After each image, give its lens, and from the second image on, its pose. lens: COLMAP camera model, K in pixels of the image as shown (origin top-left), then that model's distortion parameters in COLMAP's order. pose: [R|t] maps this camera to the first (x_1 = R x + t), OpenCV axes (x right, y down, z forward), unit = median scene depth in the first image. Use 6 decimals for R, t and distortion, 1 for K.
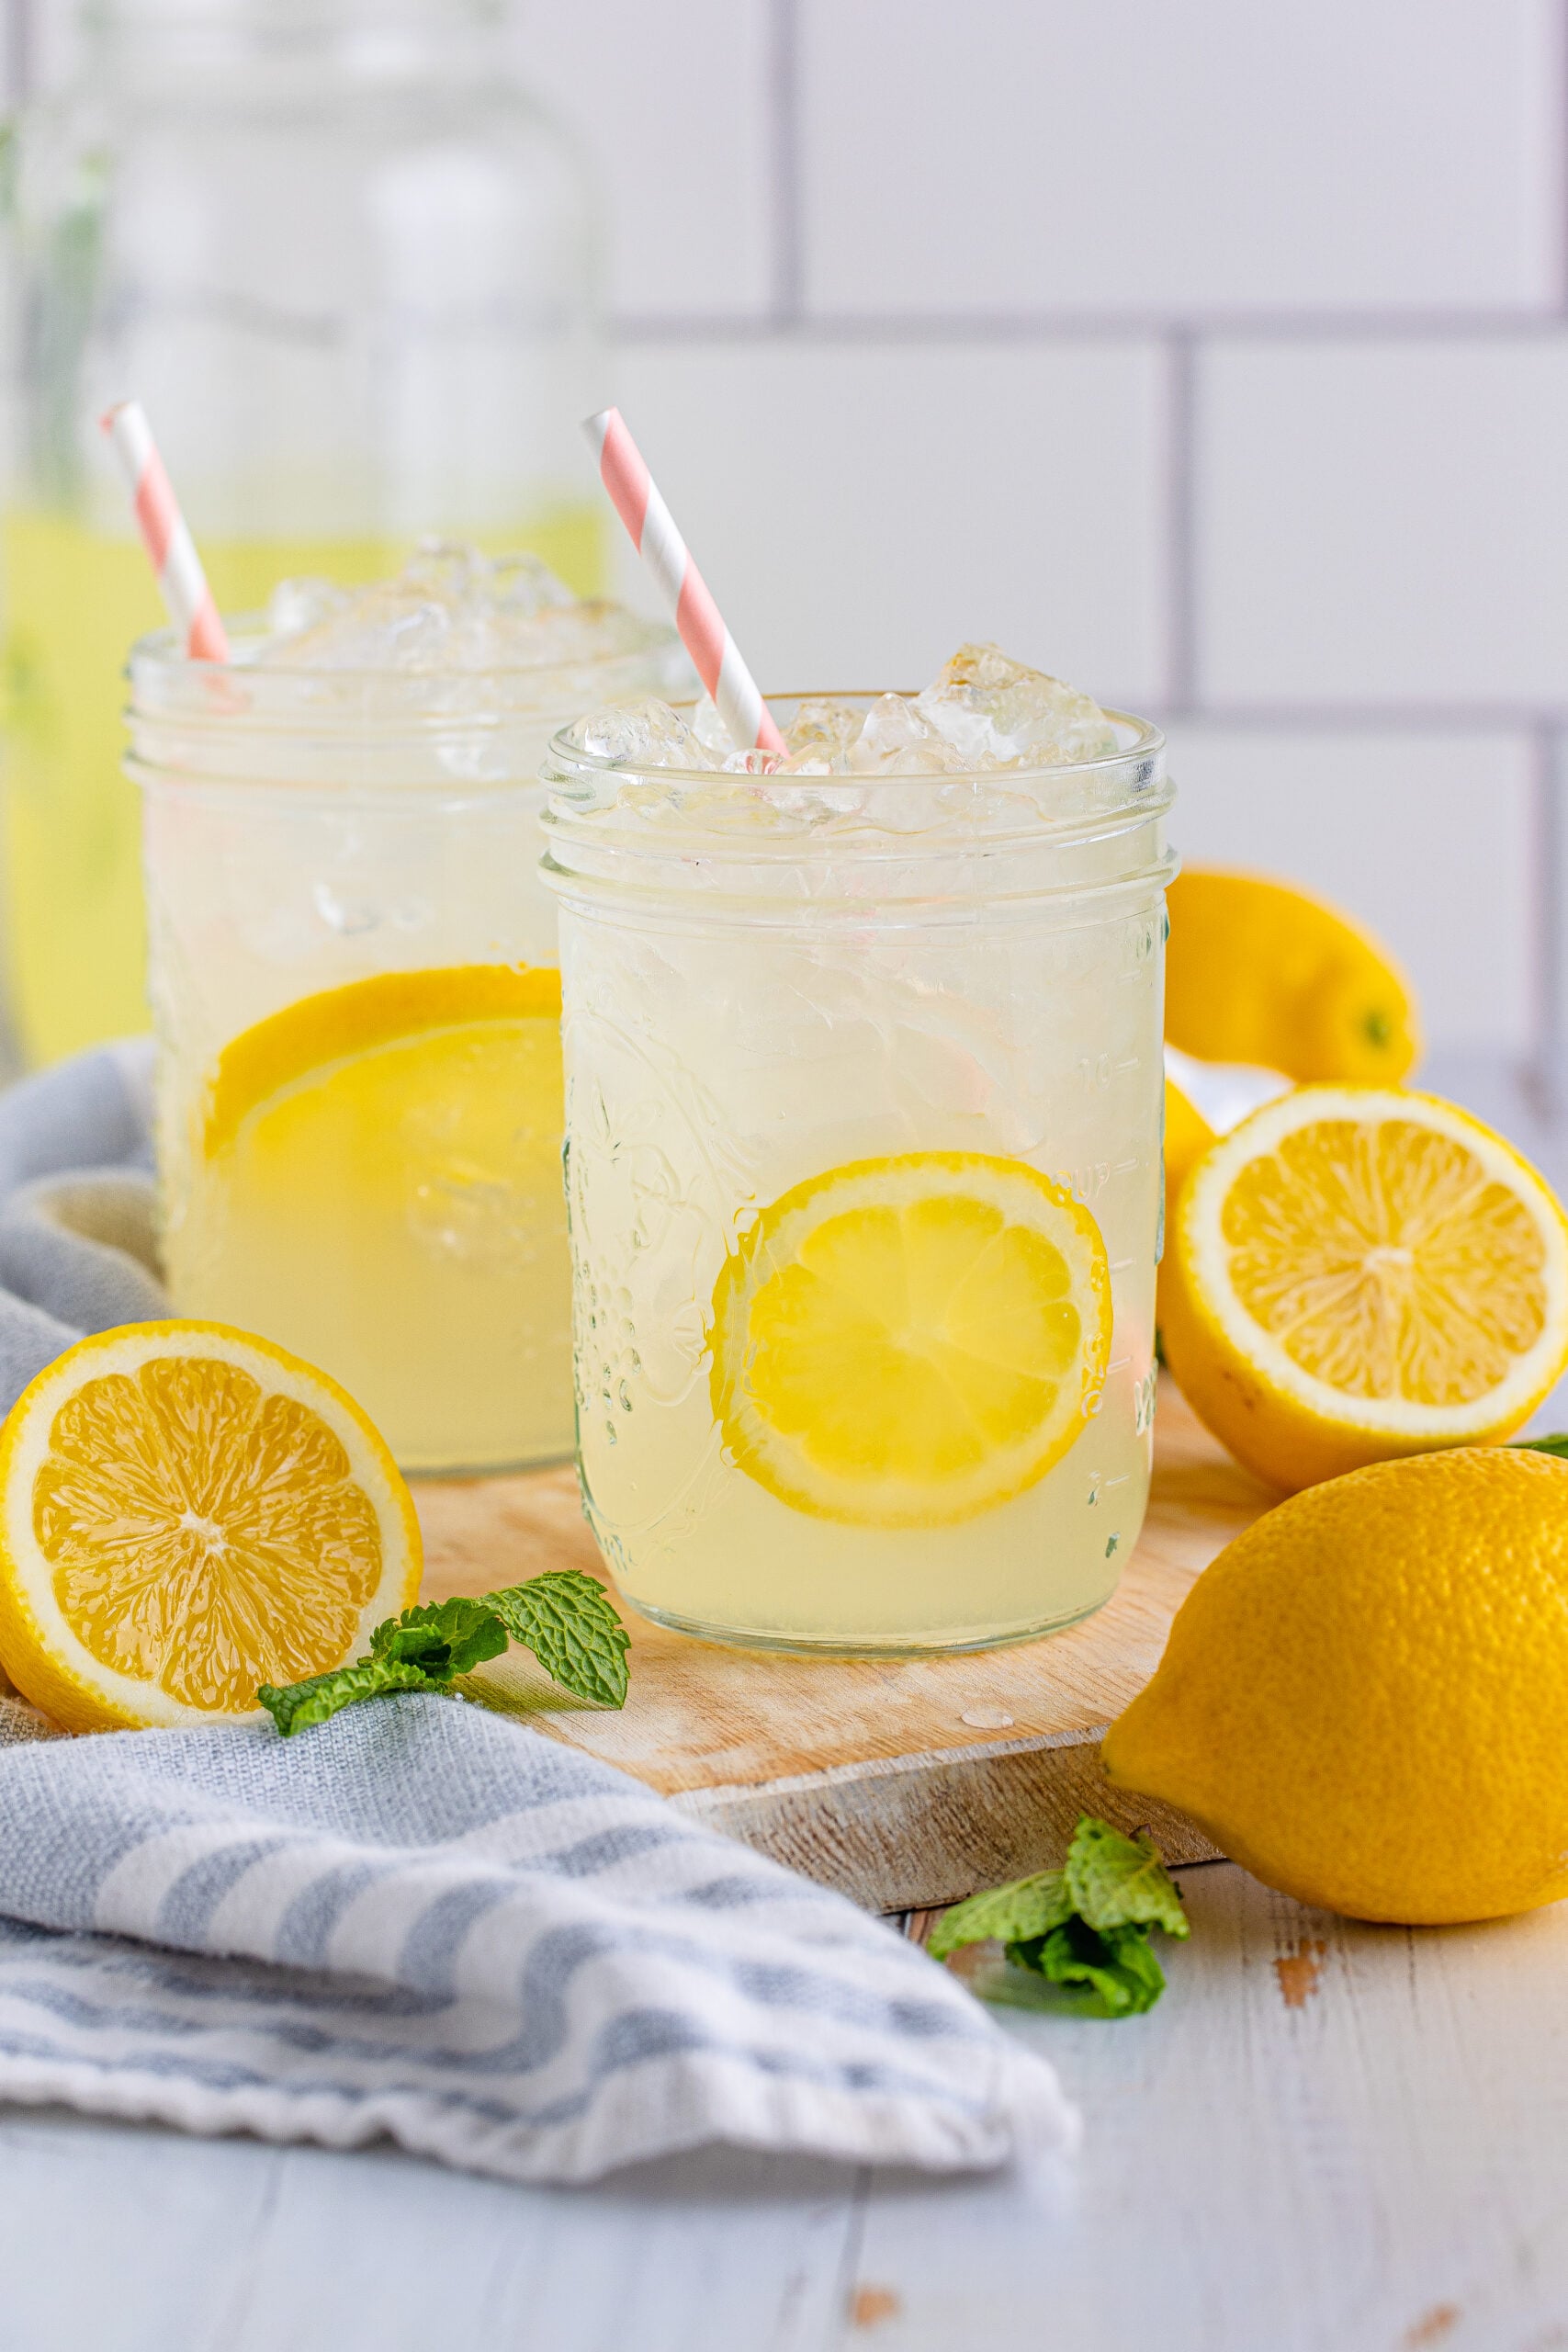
lens RADIAL K [[8144.6, 0, 825.9], [0, 8144.6, 1292.5], [0, 0, 1]] dist [0.025202, 0.000000]
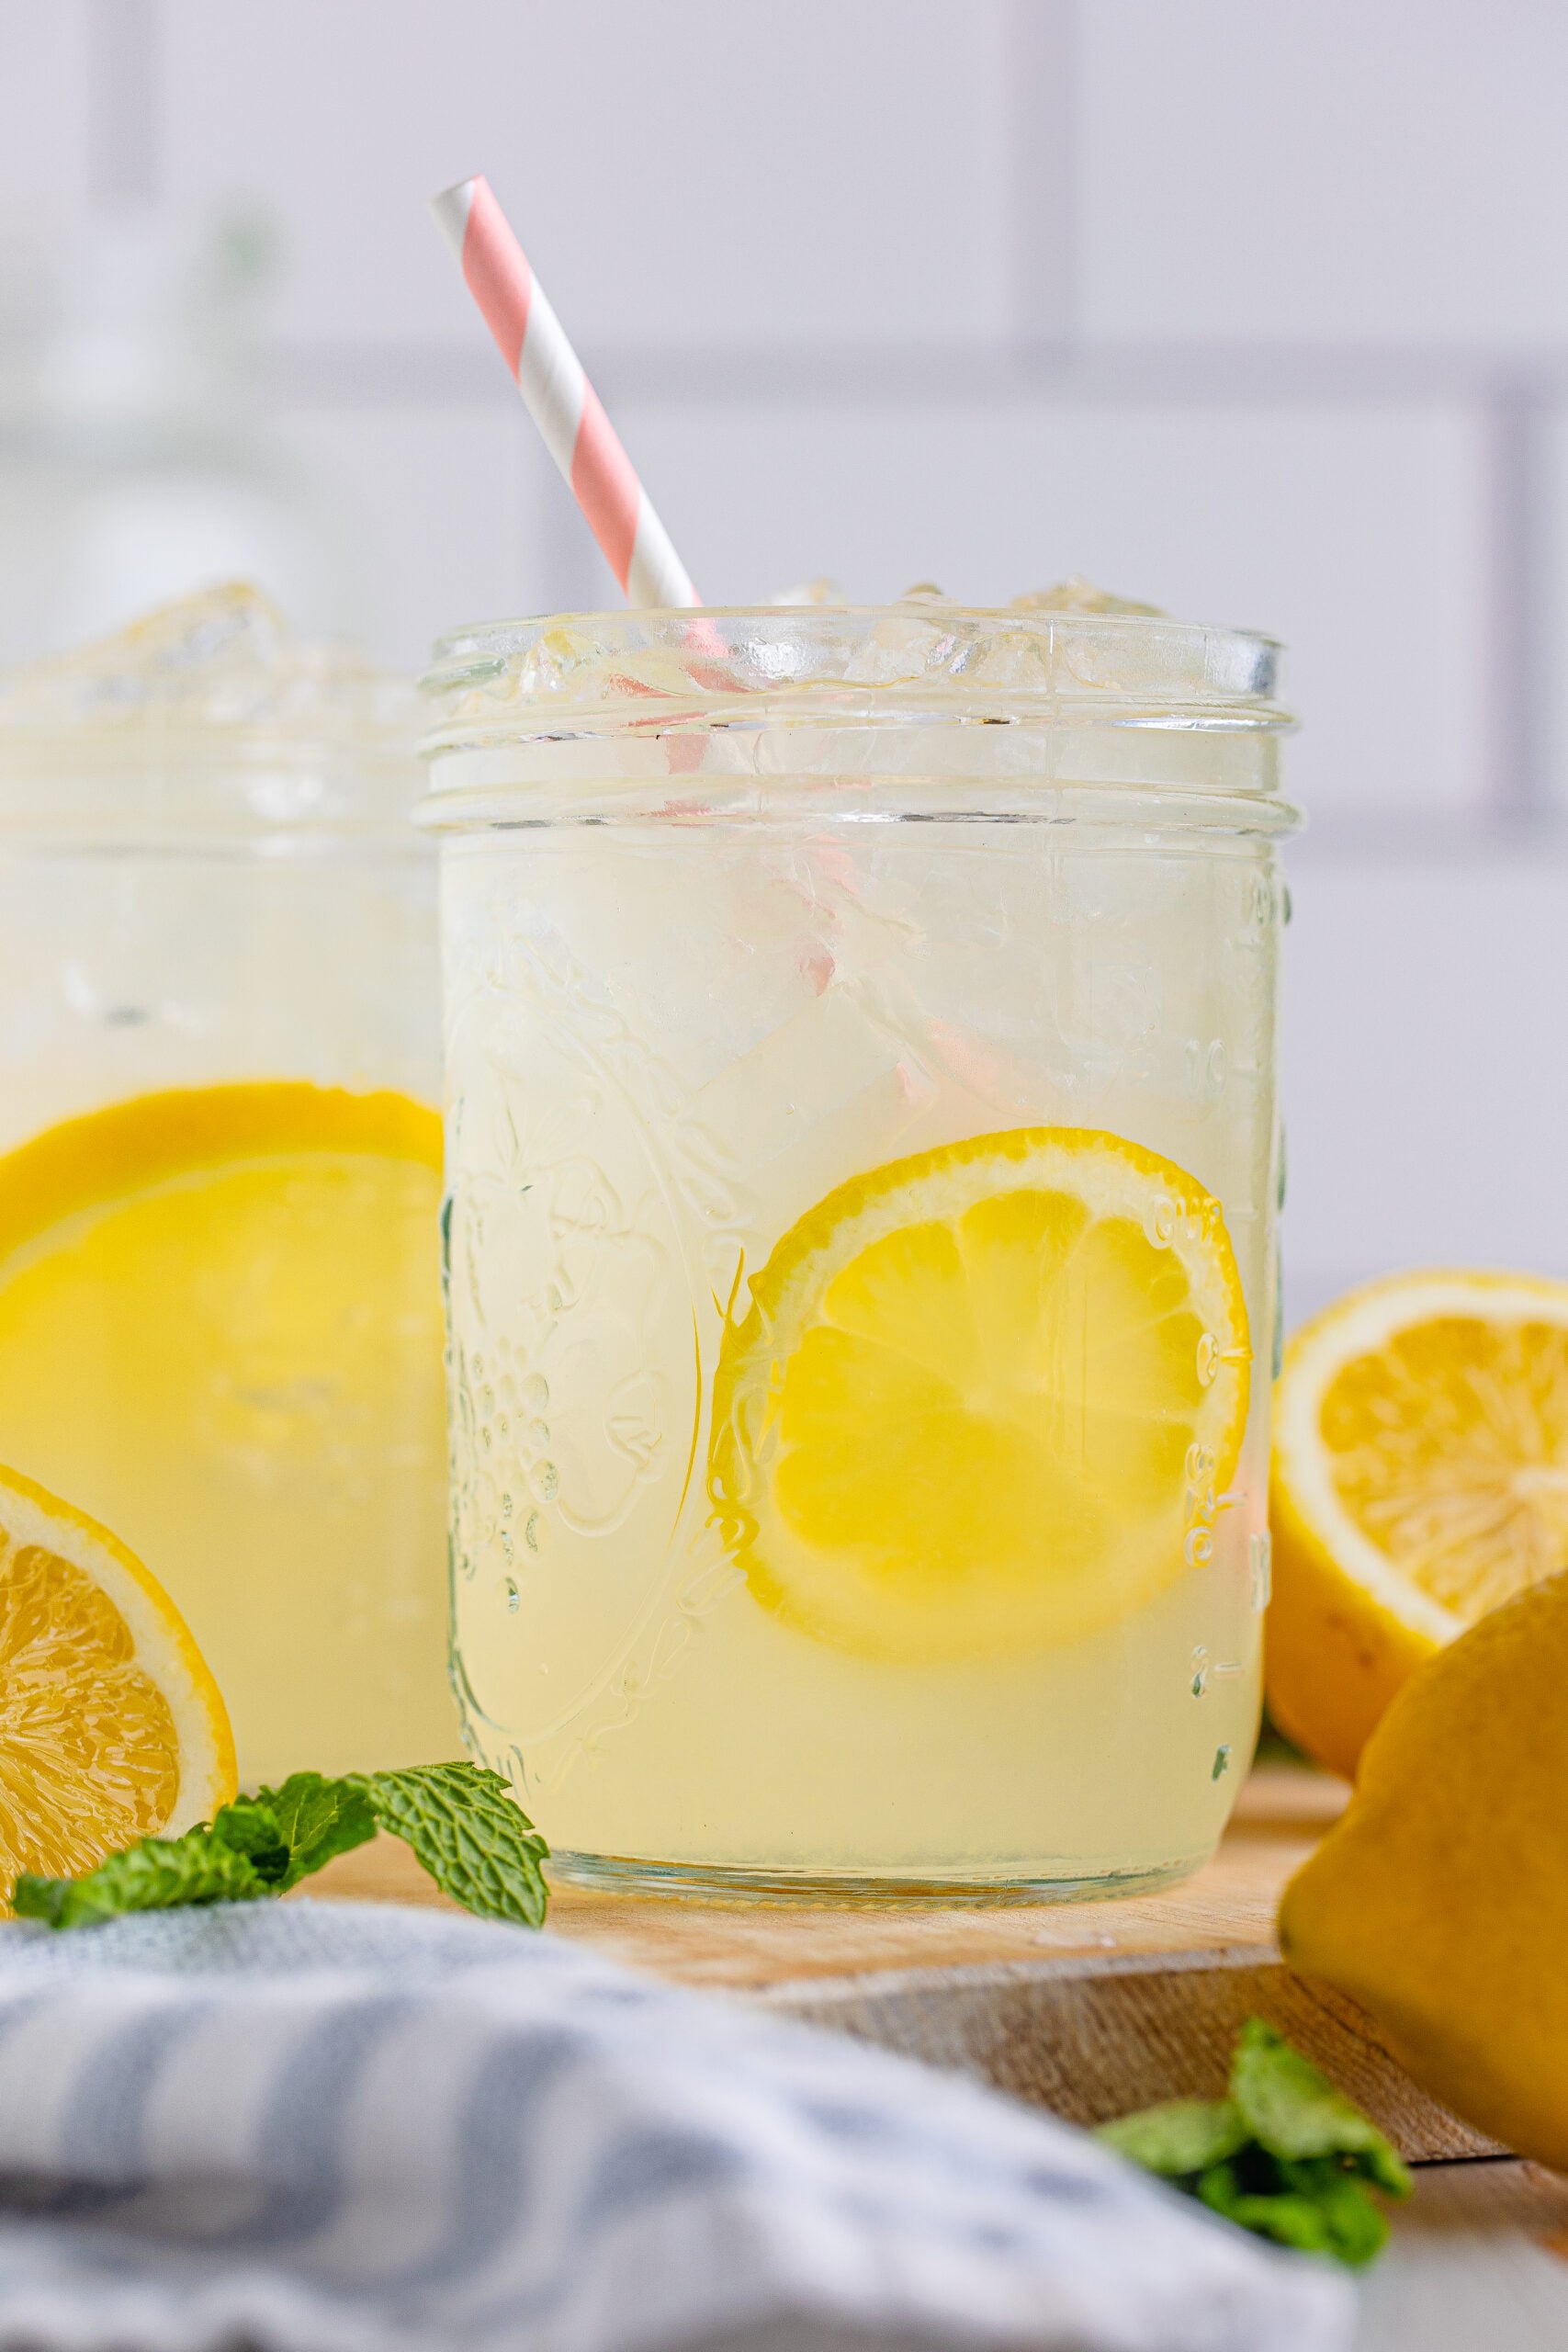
lens RADIAL K [[8144.6, 0, 795.3], [0, 8144.6, 1160.8], [0, 0, 1]] dist [0.025202, 0.000000]
pose [[0.998207, 0.011109, 0.058816, -0.044453], [0.001512, 0.977634, -0.210307, 0.131162], [-0.059836, 0.210019, 0.975865, 0.312397]]
